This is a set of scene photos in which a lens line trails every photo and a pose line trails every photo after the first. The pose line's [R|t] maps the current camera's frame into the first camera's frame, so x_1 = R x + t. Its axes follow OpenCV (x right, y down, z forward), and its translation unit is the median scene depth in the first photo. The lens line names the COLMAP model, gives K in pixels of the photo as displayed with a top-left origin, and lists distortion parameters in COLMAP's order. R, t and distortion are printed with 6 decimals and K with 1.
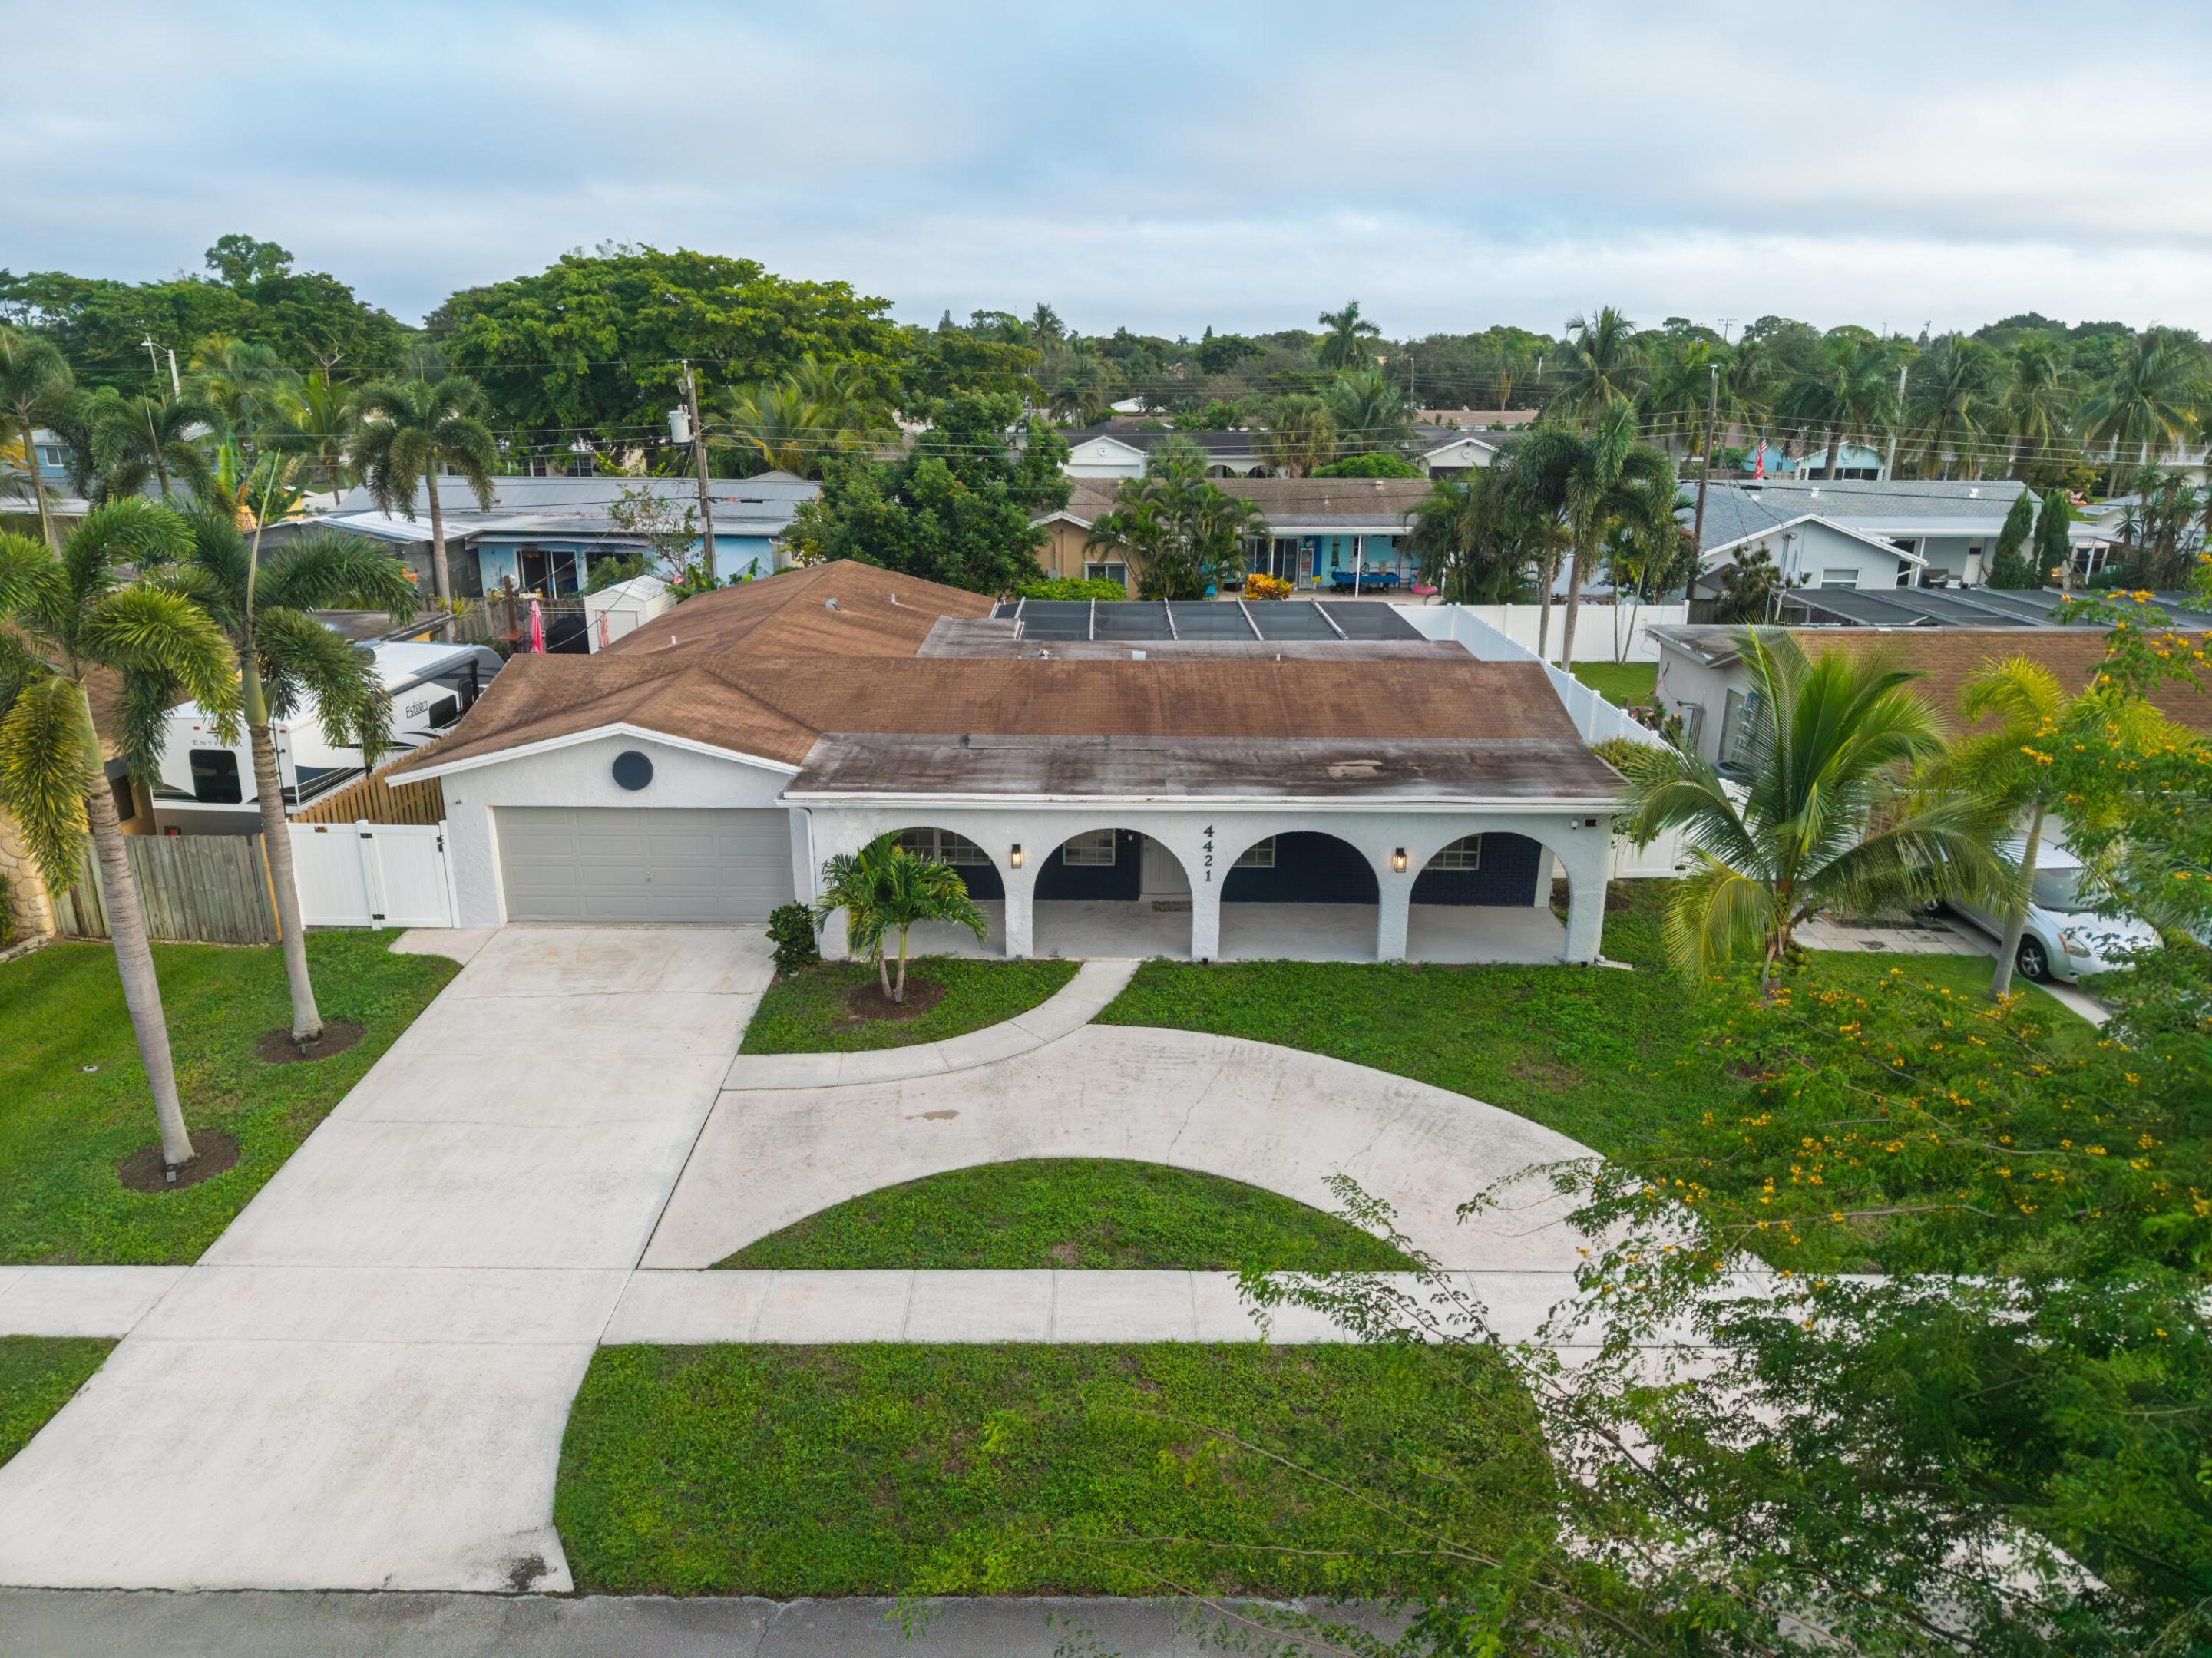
lens RADIAL K [[1489.0, 0, 1106.0], [0, 1489.0, 829.0], [0, 0, 1]] dist [0.027982, -0.026761]
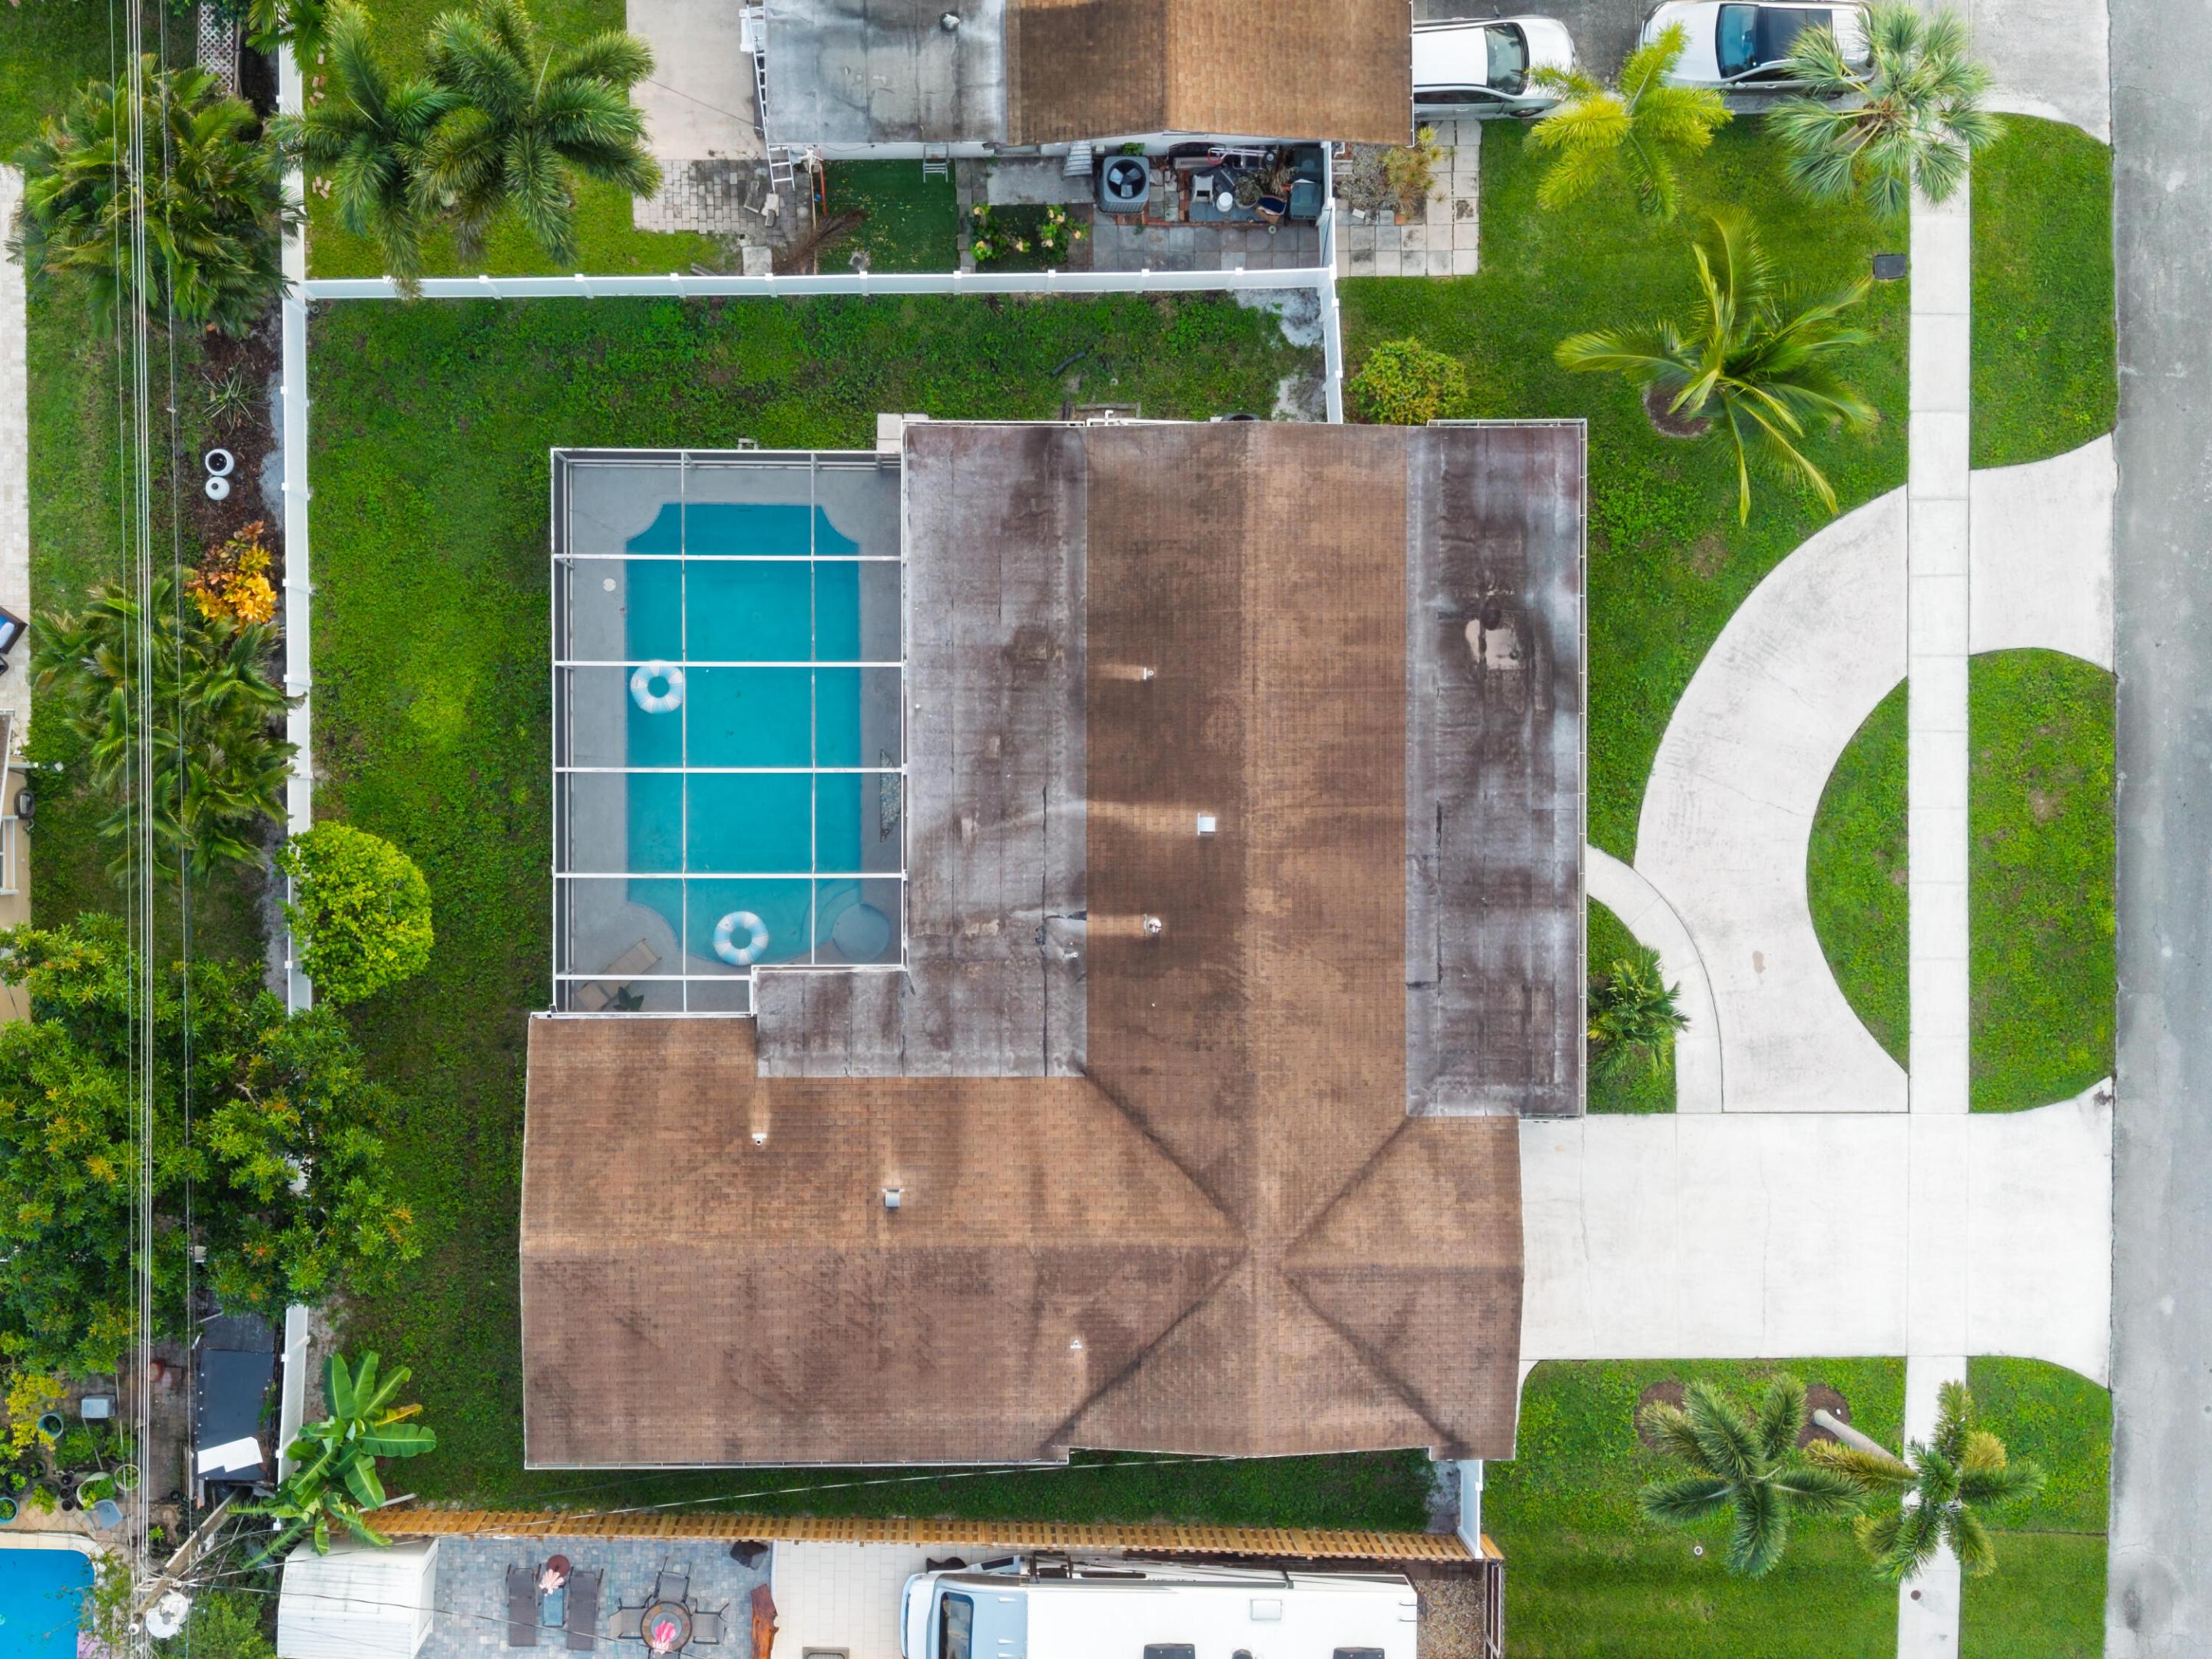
lens RADIAL K [[2982.3, 0, 1029.2], [0, 2982.3, 833.6], [0, 0, 1]] dist [-0.006498, -0.074436]
pose [[0.002234, -0.999906, -0.013532, 0.050275], [0.295260, -0.012269, 0.955338, -2.391034], [-0.955414, -0.006130, 0.295204, 0.654548]]
